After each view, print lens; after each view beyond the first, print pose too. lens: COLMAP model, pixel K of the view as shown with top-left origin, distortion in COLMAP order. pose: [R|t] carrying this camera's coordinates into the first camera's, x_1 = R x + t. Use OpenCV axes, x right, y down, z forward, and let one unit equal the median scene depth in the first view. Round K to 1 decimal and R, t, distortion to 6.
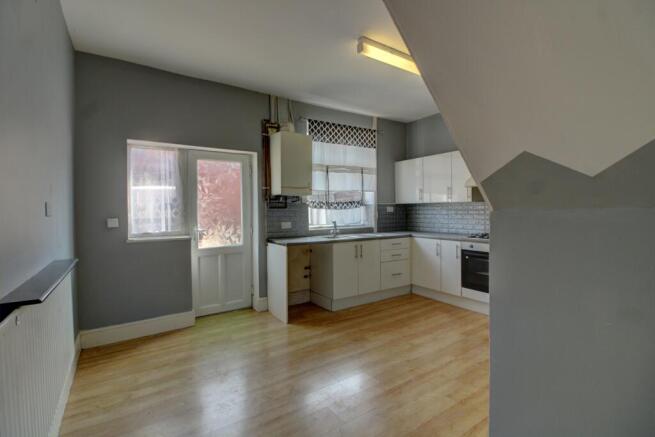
lens RADIAL K [[308.6, 0, 329.6], [0, 308.6, 210.7], [0, 0, 1]] dist [-0.005149, -0.000853]
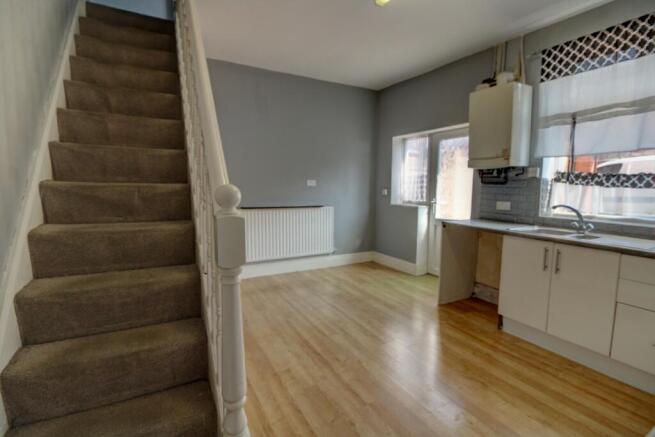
lens RADIAL K [[308.6, 0, 329.6], [0, 308.6, 210.7], [0, 0, 1]] dist [-0.005149, -0.000853]
pose [[-0.094202, 0.094837, -0.991026, 0.737795], [-0.010808, 0.995296, 0.096273, -0.012130], [0.995494, 0.019780, -0.092734, 0.675776]]
